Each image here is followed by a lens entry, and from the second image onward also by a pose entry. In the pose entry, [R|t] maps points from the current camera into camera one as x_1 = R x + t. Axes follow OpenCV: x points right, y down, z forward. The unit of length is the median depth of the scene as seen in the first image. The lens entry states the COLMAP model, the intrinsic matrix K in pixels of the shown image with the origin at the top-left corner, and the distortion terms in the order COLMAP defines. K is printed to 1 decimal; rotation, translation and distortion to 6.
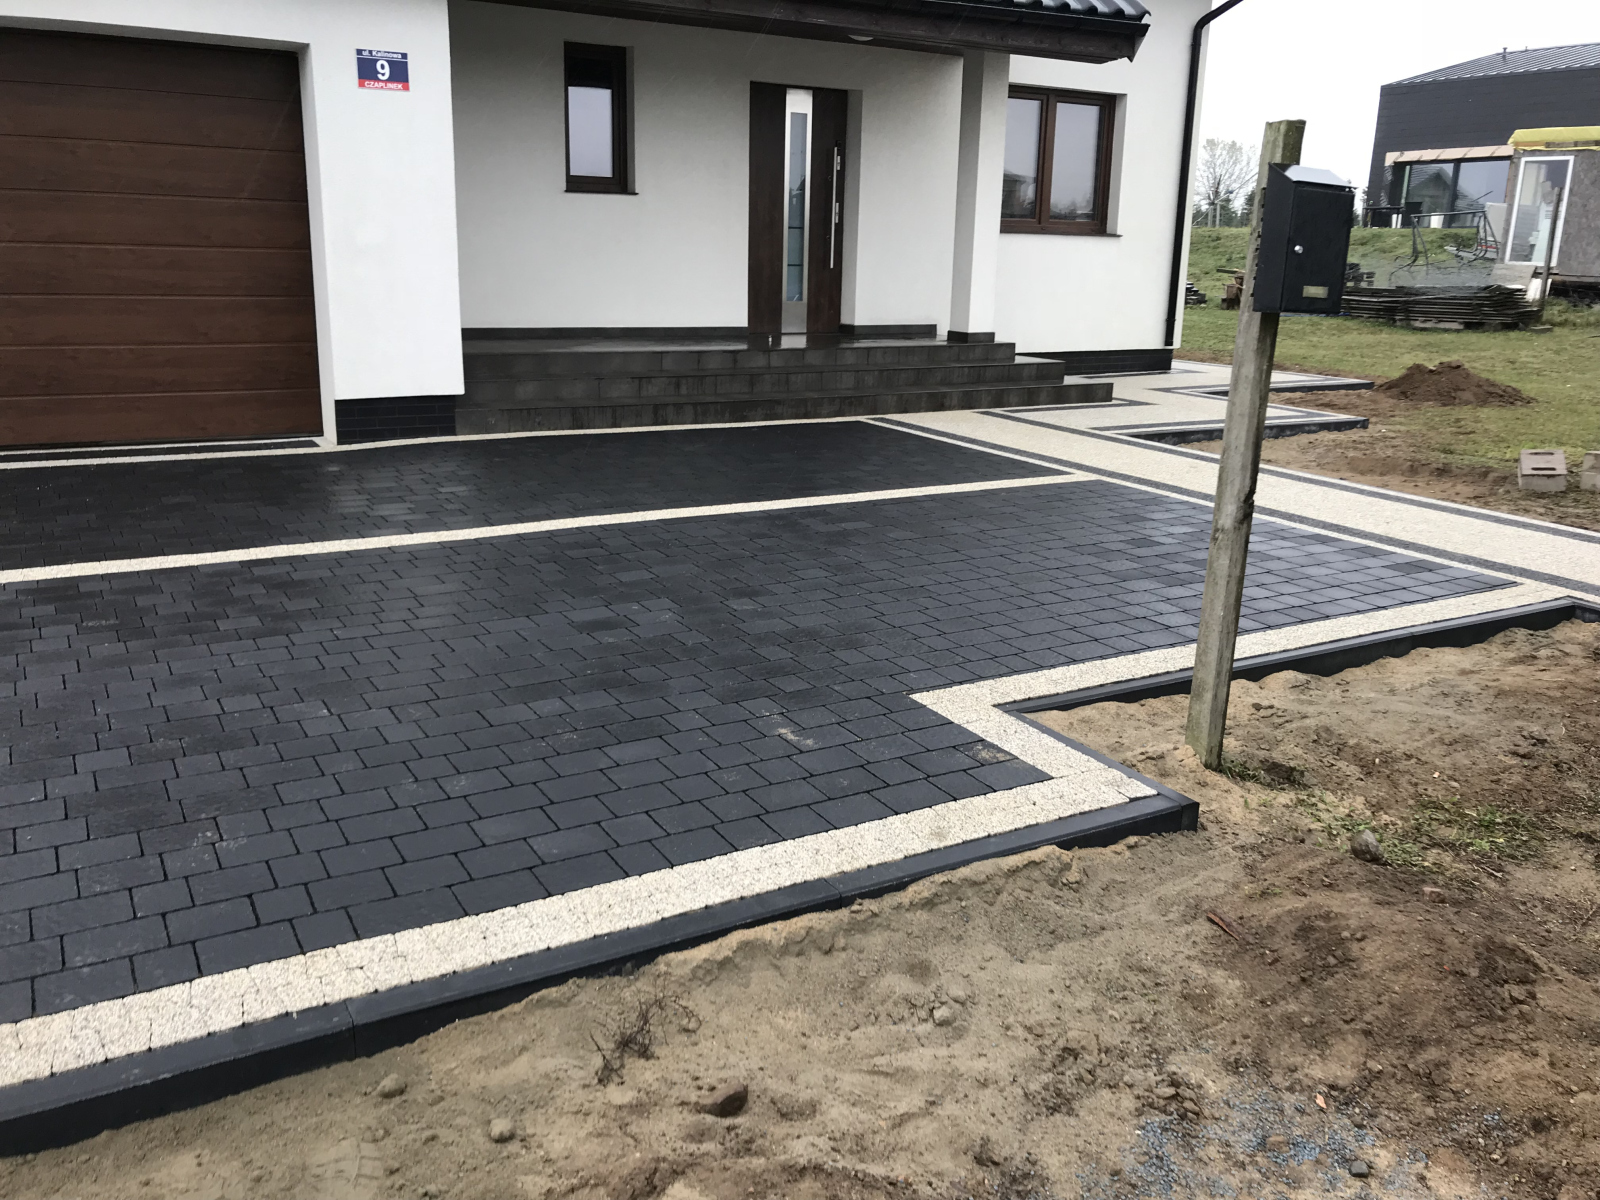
lens RADIAL K [[1300.0, 0, 796.3], [0, 1300.0, 607.5], [0, 0, 1]] dist [0.017942, -0.018545]
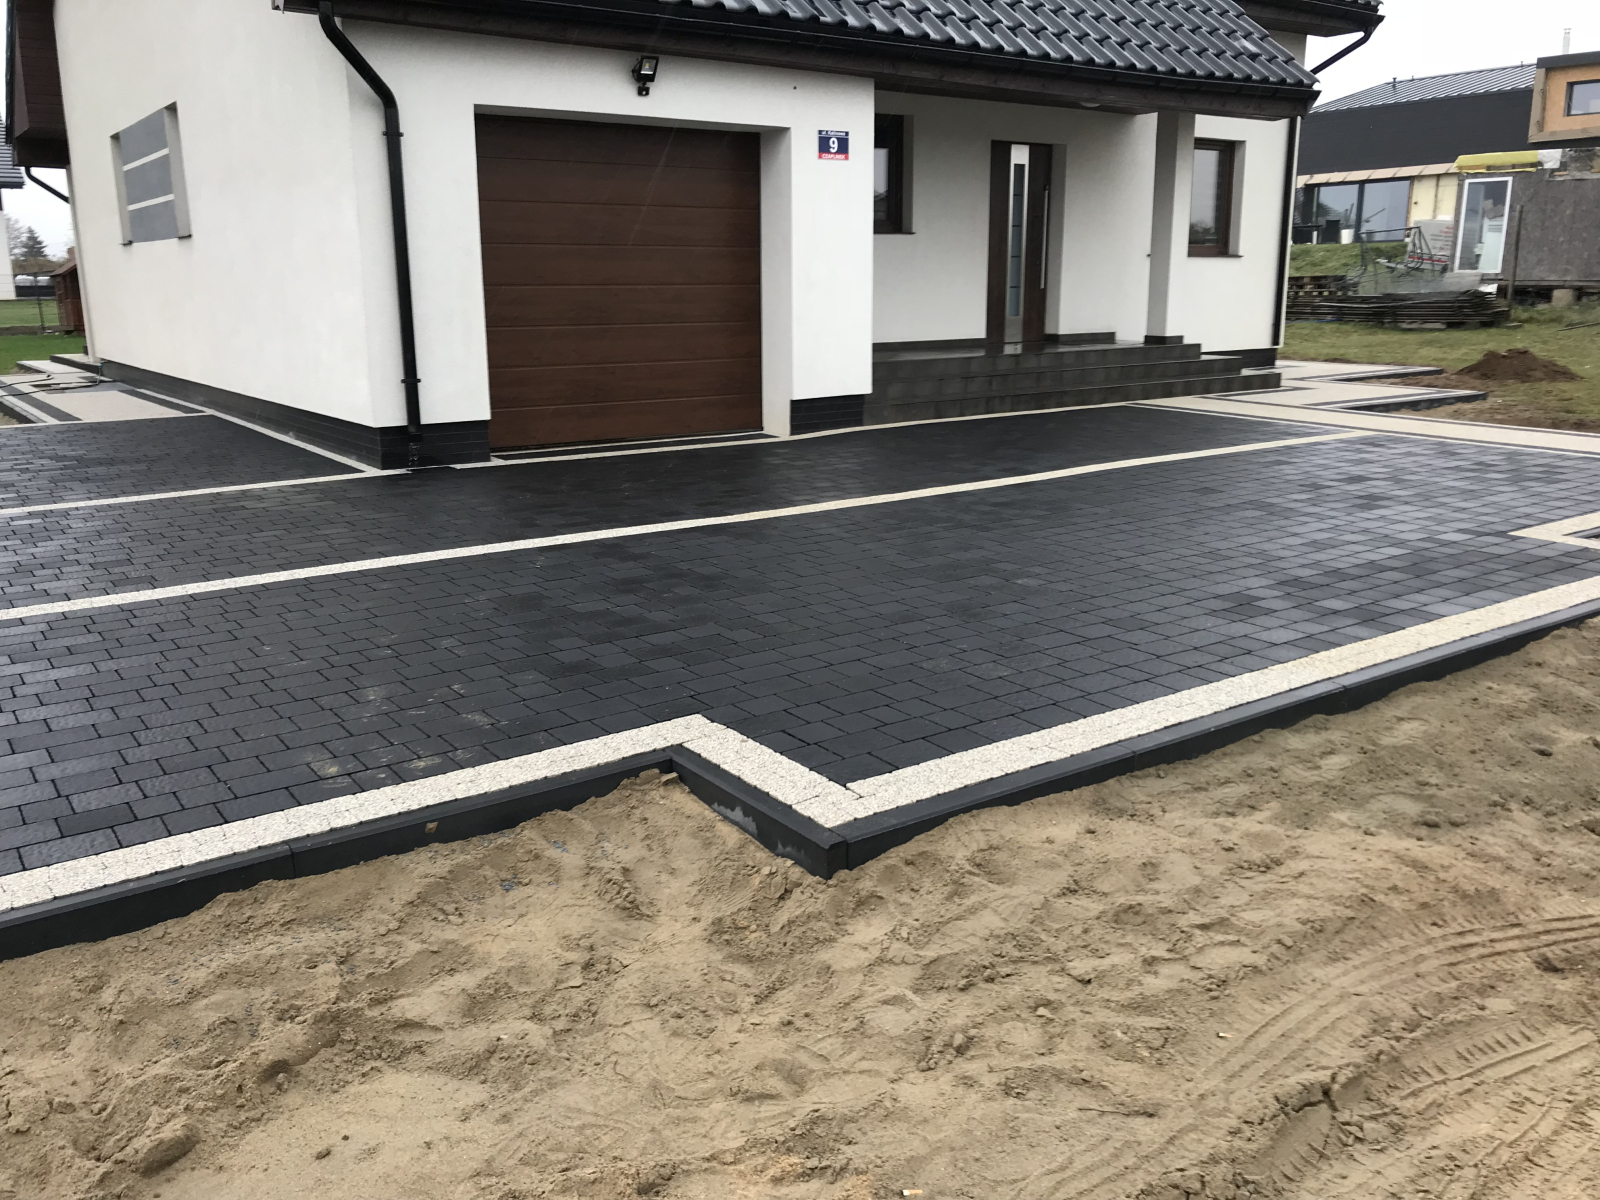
lens RADIAL K [[1300.0, 0, 796.5], [0, 1300.0, 606.0], [0, 0, 1]] dist [0.017942, -0.018545]
pose [[0.994810, -0.052140, 0.087376, -0.332514], [0.054108, 0.998329, -0.020306, 0.049312], [-0.086171, 0.024928, 0.995968, -0.191489]]
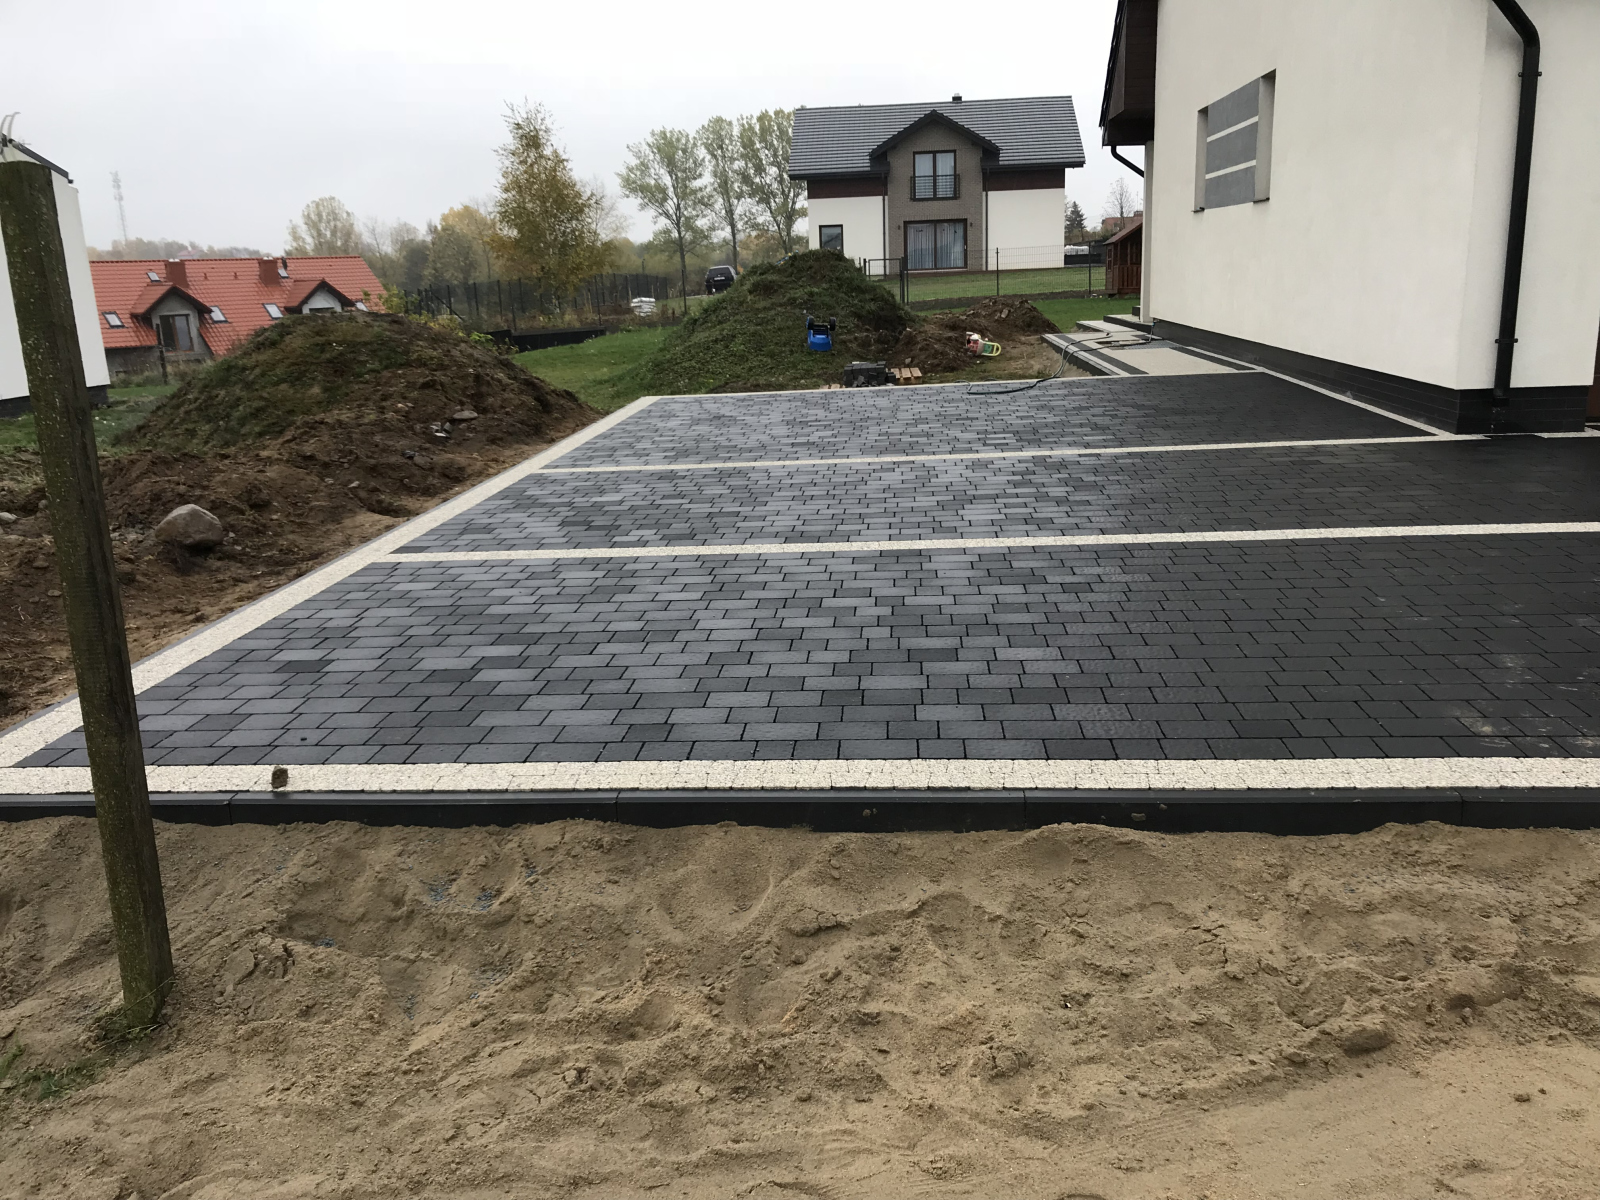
lens RADIAL K [[1300.0, 0, 788.7], [0, 1300.0, 598.8], [0, 0, 1]] dist [0.017942, -0.018545]
pose [[0.812264, 0.092201, -0.575957, -0.375830], [-0.099517, 0.994856, 0.018912, 0.055836], [0.574738, 0.041956, 0.817261, -0.218628]]
